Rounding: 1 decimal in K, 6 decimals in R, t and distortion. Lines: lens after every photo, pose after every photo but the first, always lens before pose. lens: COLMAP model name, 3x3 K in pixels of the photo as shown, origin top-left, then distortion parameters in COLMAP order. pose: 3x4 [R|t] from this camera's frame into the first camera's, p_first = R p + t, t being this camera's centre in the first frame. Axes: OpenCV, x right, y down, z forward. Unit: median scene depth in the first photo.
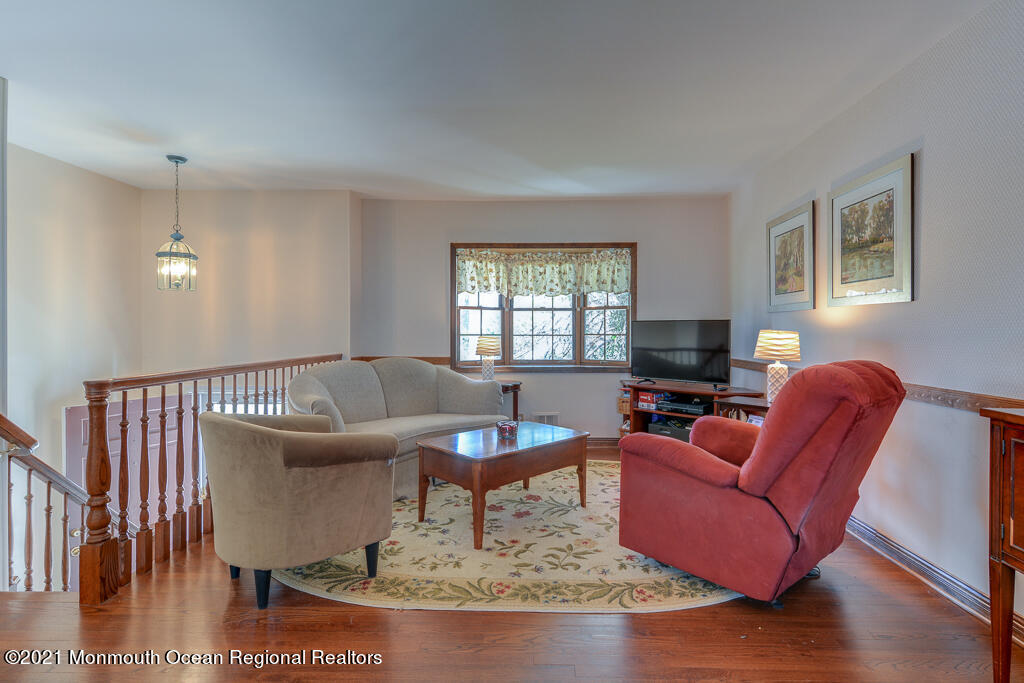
lens RADIAL K [[509.8, 0, 530.1], [0, 509.8, 332.8], [0, 0, 1]] dist [0.015412, -0.000730]
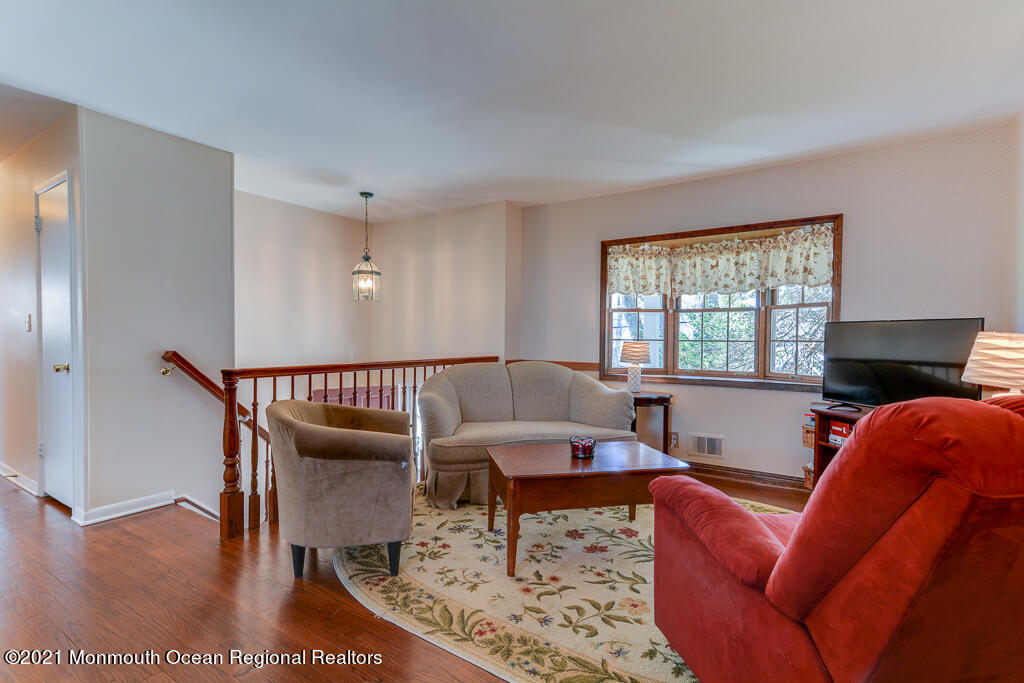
lens RADIAL K [[491.7, 0, 506.5], [0, 491.7, 346.9], [0, 0, 1]] dist [0.027478, -0.005278]
pose [[0.837330, 0.016247, -0.546456, 0.219781], [-0.008347, 0.999822, 0.016936, 0.003927], [0.546634, -0.009620, 0.837317, 0.166963]]
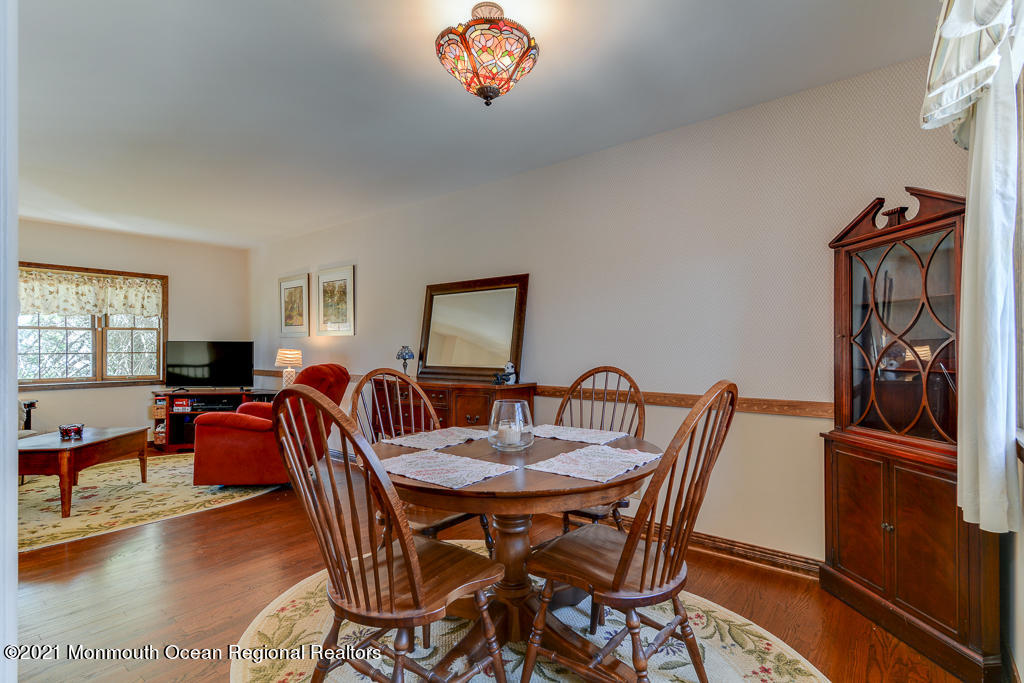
lens RADIAL K [[491.7, 0, 504.7], [0, 491.7, 345.4], [0, 0, 1]] dist [0.027478, -0.005278]
pose [[0.623958, 0.004242, 0.781446, -0.233836], [0.003274, 0.999962, -0.008043, -0.001023], [-0.781451, 0.007577, 0.623921, -0.387353]]
